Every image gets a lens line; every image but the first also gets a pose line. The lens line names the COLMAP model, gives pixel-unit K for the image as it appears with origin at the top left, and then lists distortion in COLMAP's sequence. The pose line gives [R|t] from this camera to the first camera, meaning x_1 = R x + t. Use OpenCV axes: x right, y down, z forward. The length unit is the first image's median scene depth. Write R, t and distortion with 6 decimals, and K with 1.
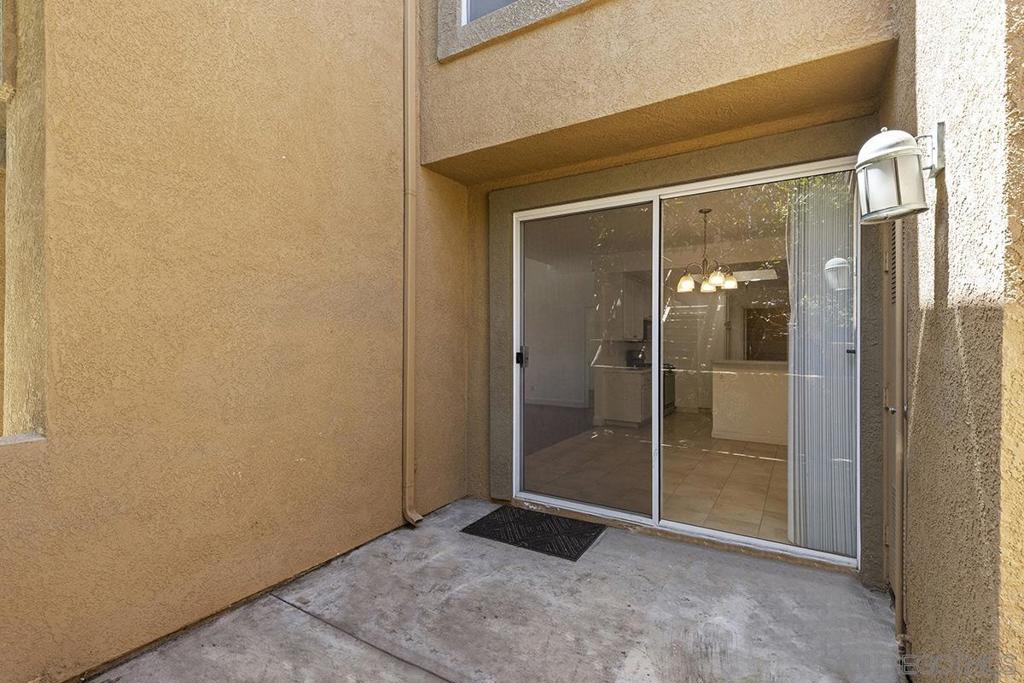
lens RADIAL K [[461.2, 0, 517.5], [0, 461.2, 337.1], [0, 0, 1]] dist [0.004773, 0.000341]
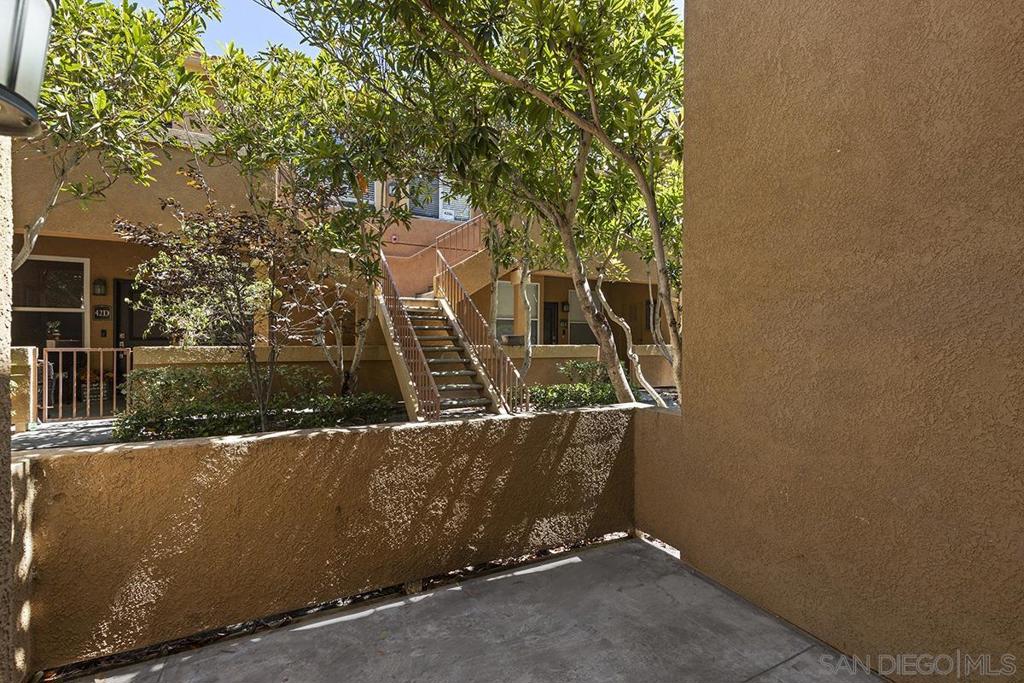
lens RADIAL K [[461.2, 0, 517.5], [0, 461.2, 337.1], [0, 0, 1]] dist [0.004773, 0.000341]
pose [[-0.522789, -0.008551, -0.852419, 0.577397], [0.003252, 0.999922, -0.012025, -0.041769], [0.852456, -0.009058, -0.522721, 1.030018]]
